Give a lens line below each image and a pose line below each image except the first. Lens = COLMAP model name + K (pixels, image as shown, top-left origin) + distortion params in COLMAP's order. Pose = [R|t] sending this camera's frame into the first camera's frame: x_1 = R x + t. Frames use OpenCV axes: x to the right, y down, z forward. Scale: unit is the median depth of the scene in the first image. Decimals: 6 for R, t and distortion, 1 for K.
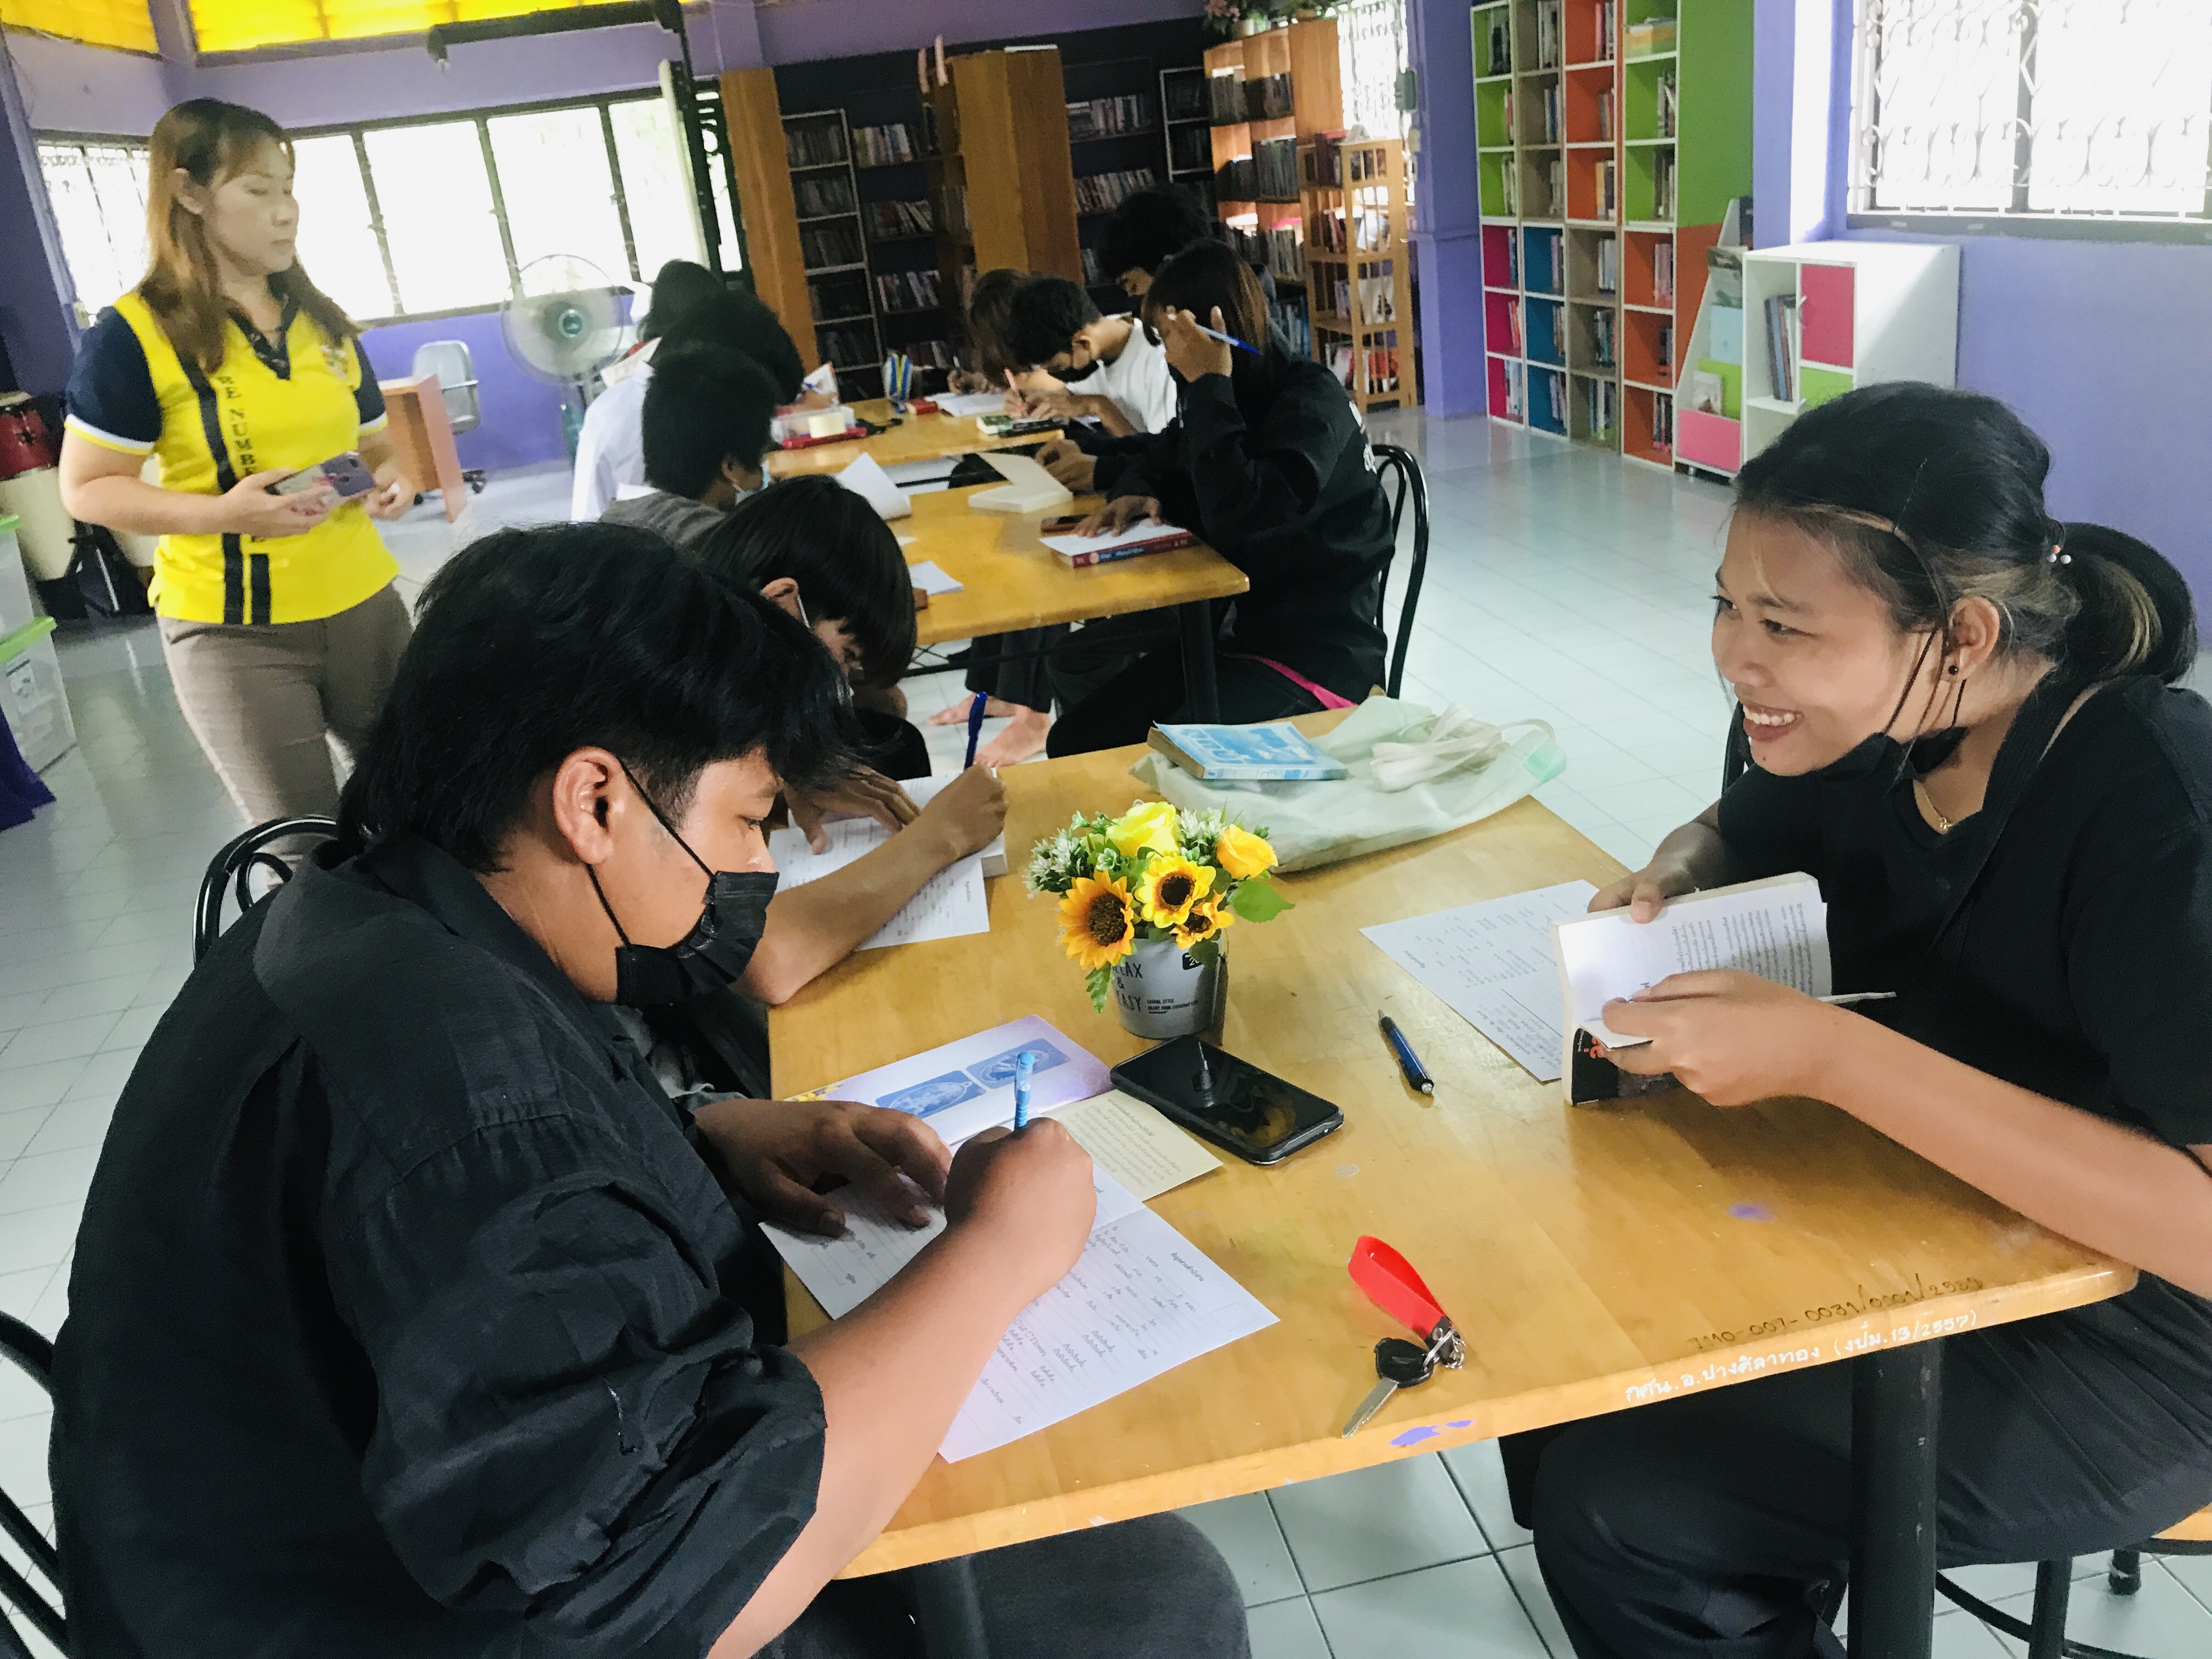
lens RADIAL K [[1834.3, 0, 1087.6], [0, 1834.3, 826.4], [0, 0, 1]] dist [0.028343, -0.032283]
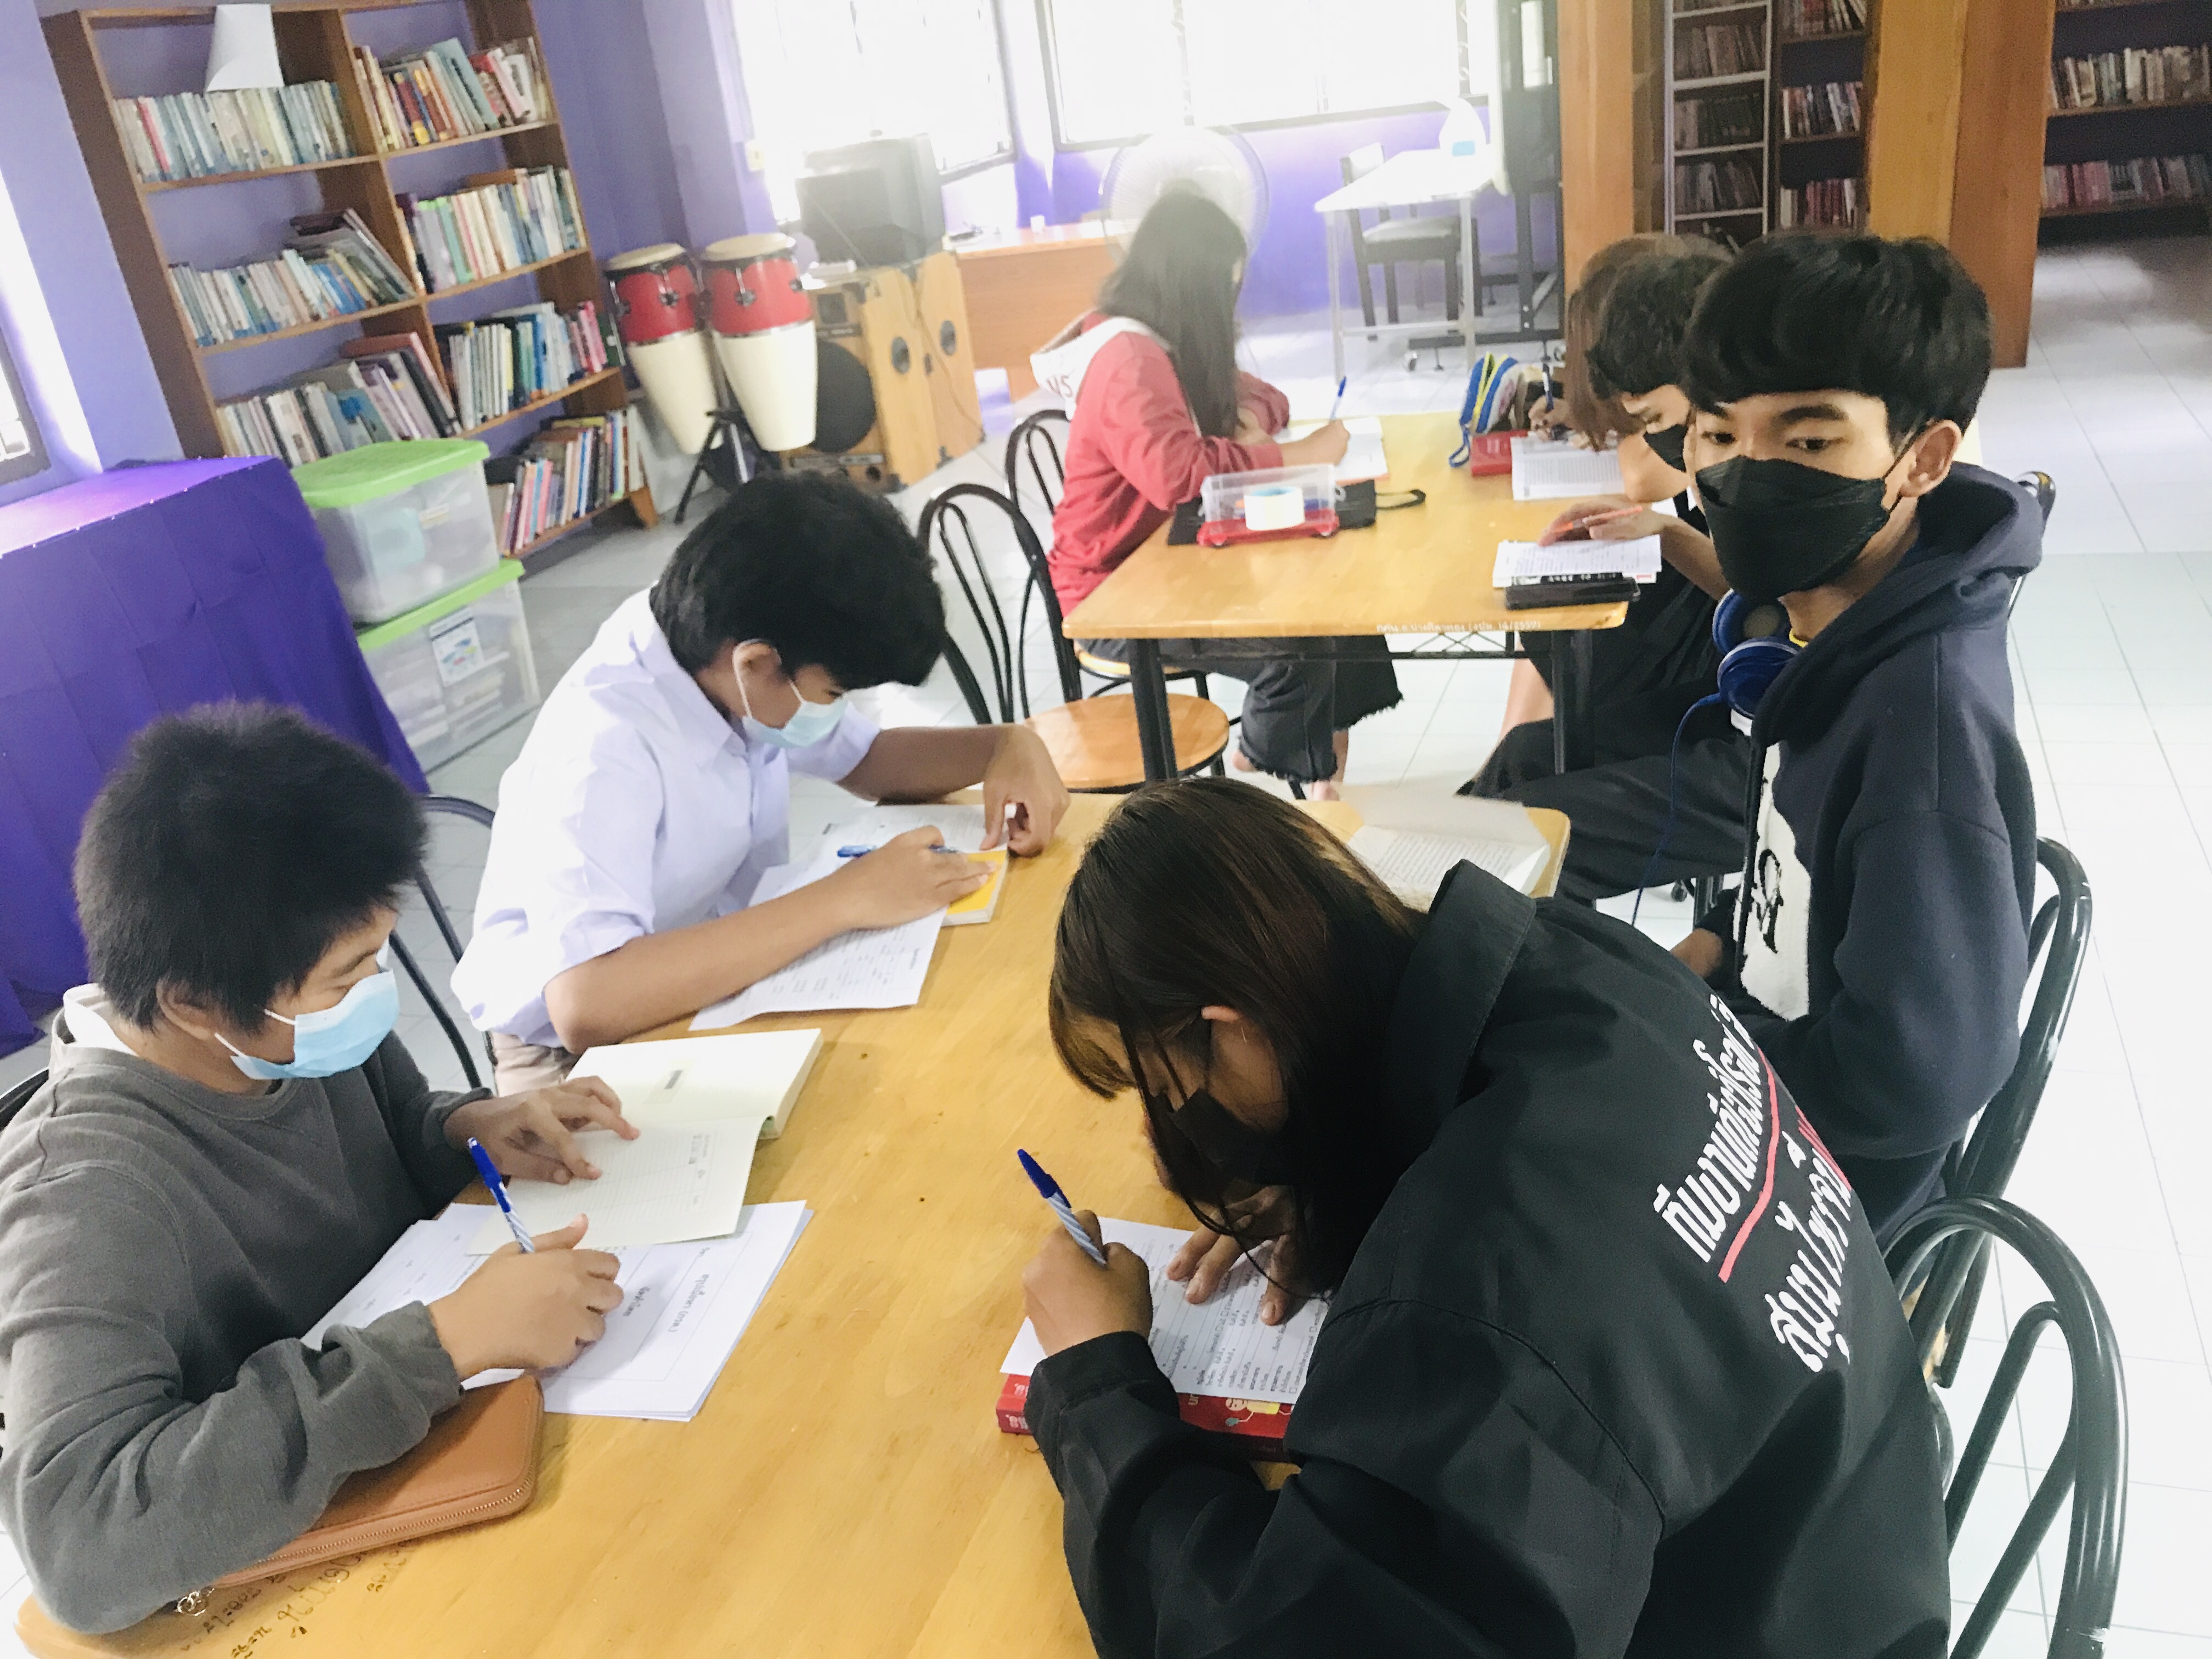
lens RADIAL K [[1834.3, 0, 1119.0], [0, 1834.3, 834.7], [0, 0, 1]] dist [0.028343, -0.032283]
pose [[0.868781, 0.209588, -0.448657, 0.064443], [-0.146603, 0.974261, 0.171238, -0.116197], [0.472999, -0.082993, 0.877146, 0.236582]]
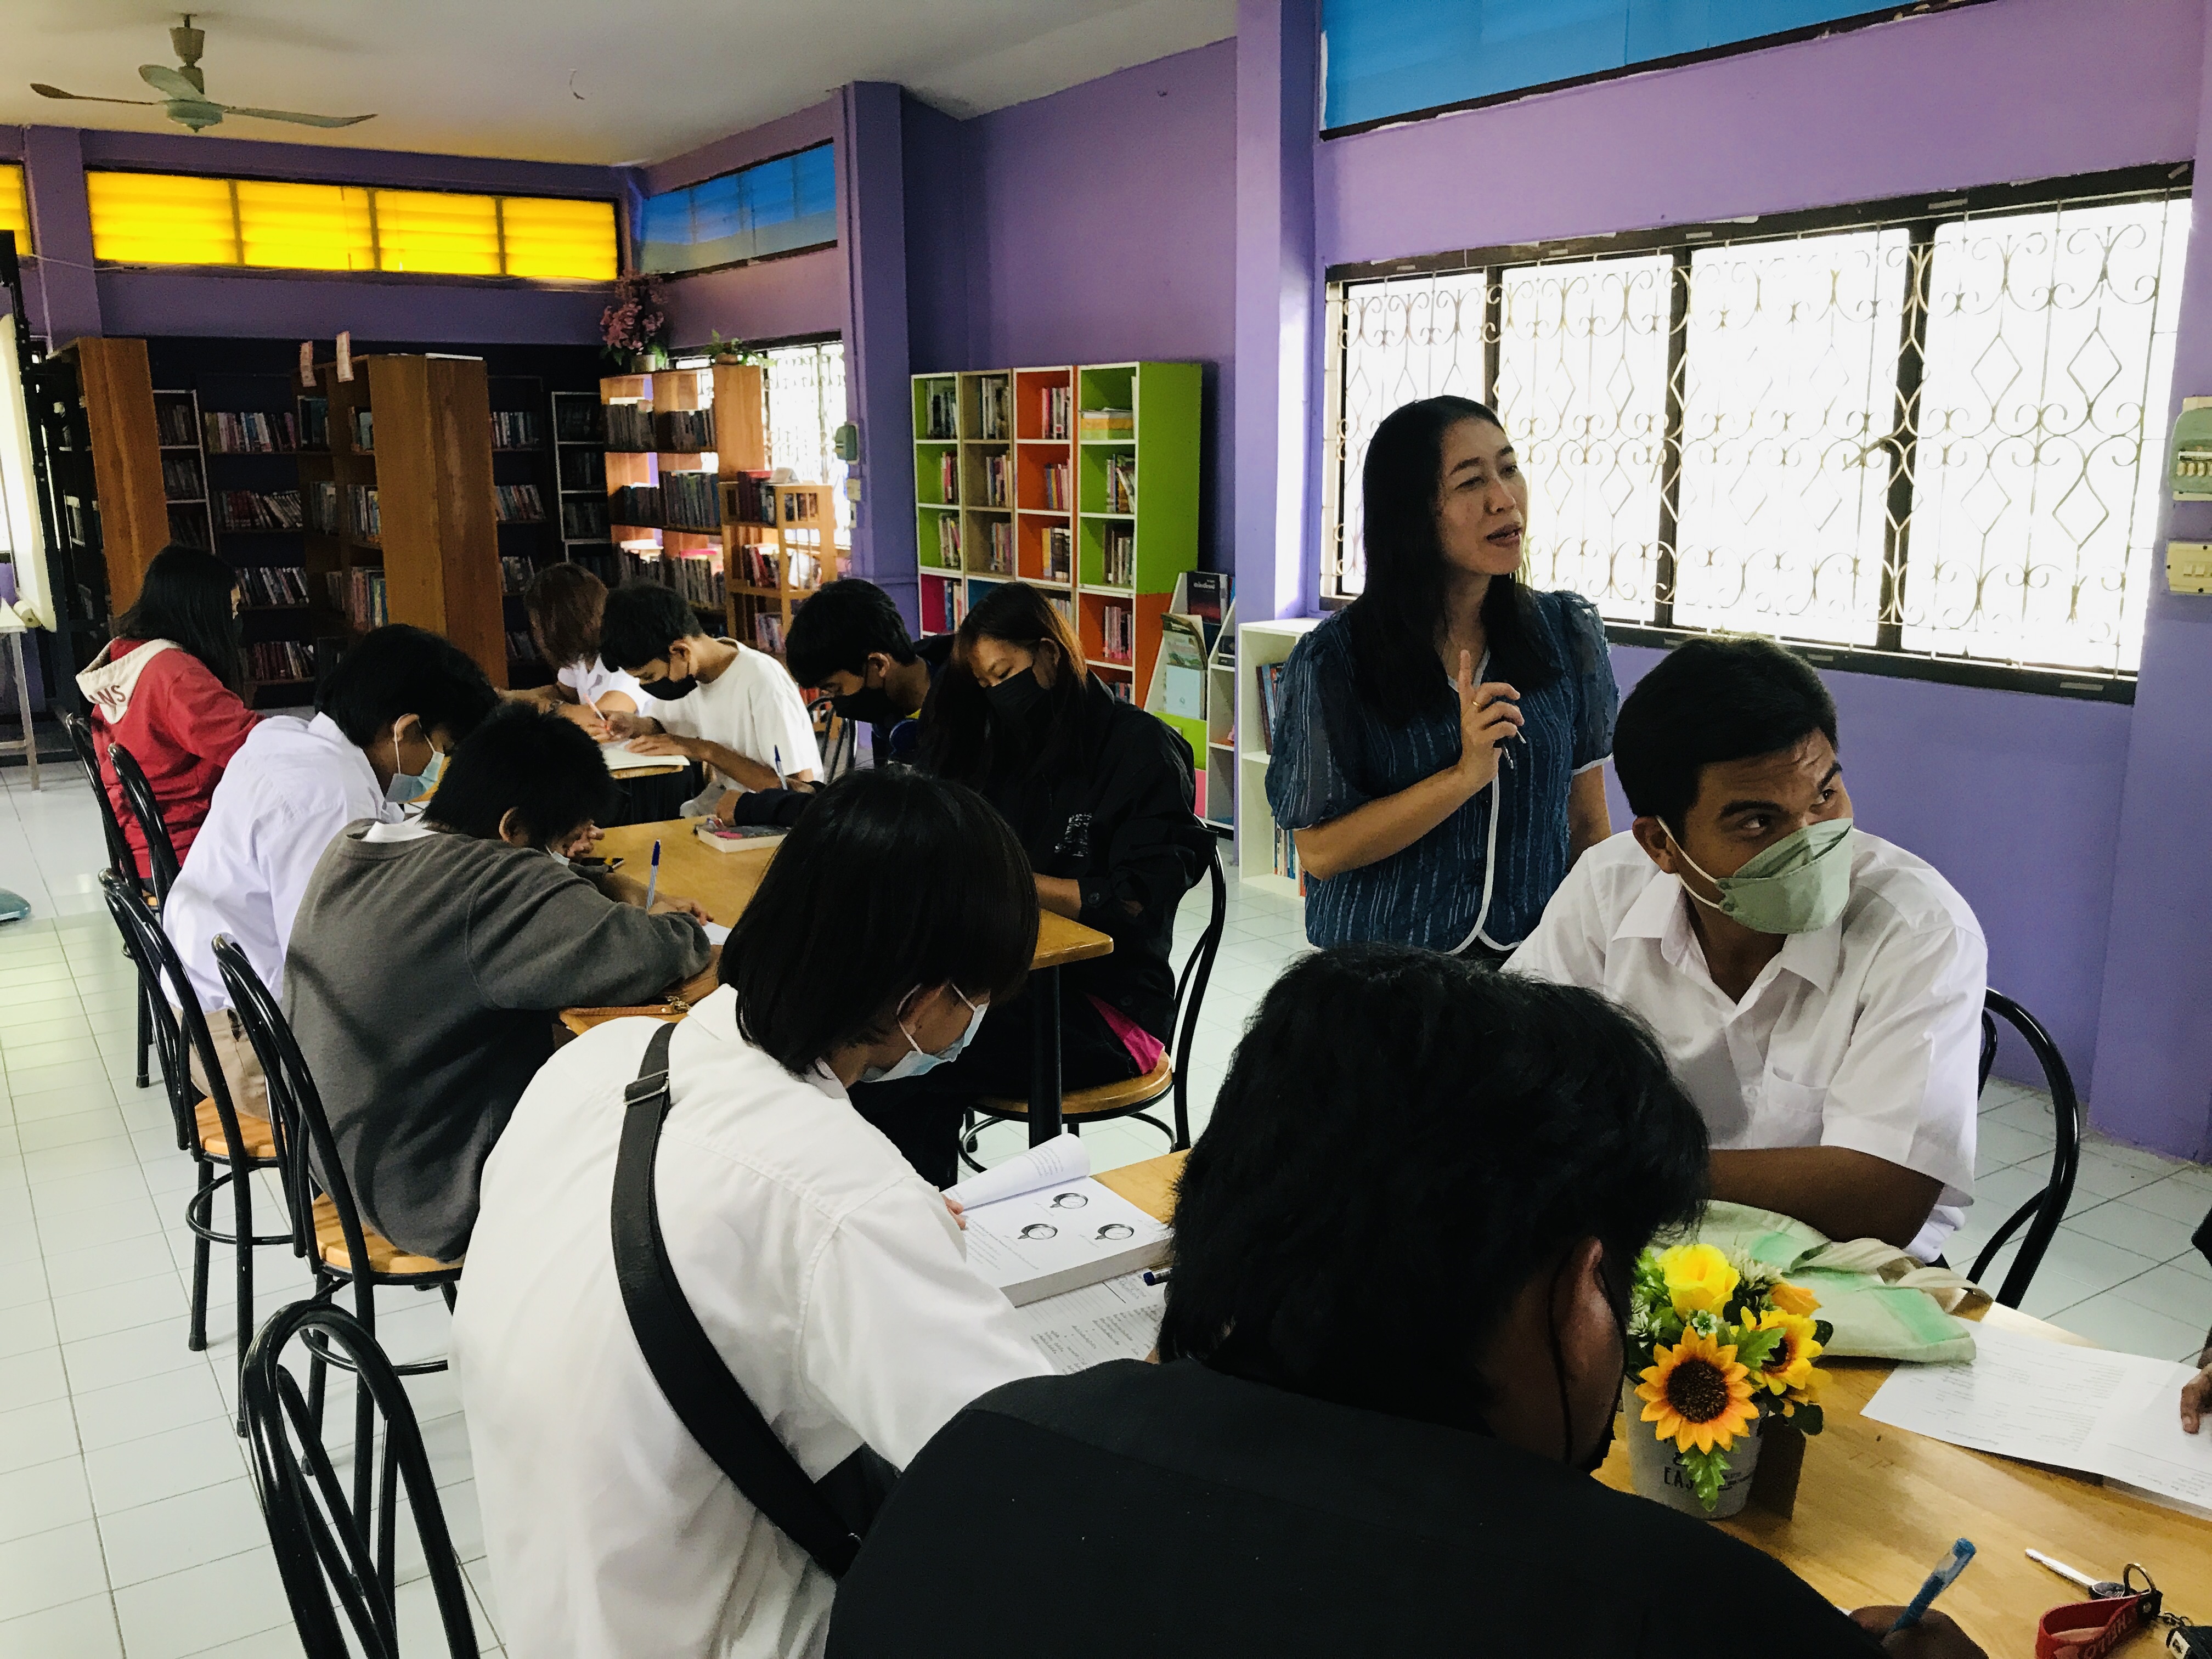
lens RADIAL K [[1834.3, 0, 1084.6], [0, 1834.3, 811.1], [0, 0, 1]] dist [0.028343, -0.032283]
pose [[0.921221, 0.027511, 0.388065, -0.091621], [0.041389, 0.984905, -0.168075, -0.015362], [-0.386831, 0.170896, 0.906177, 0.045060]]
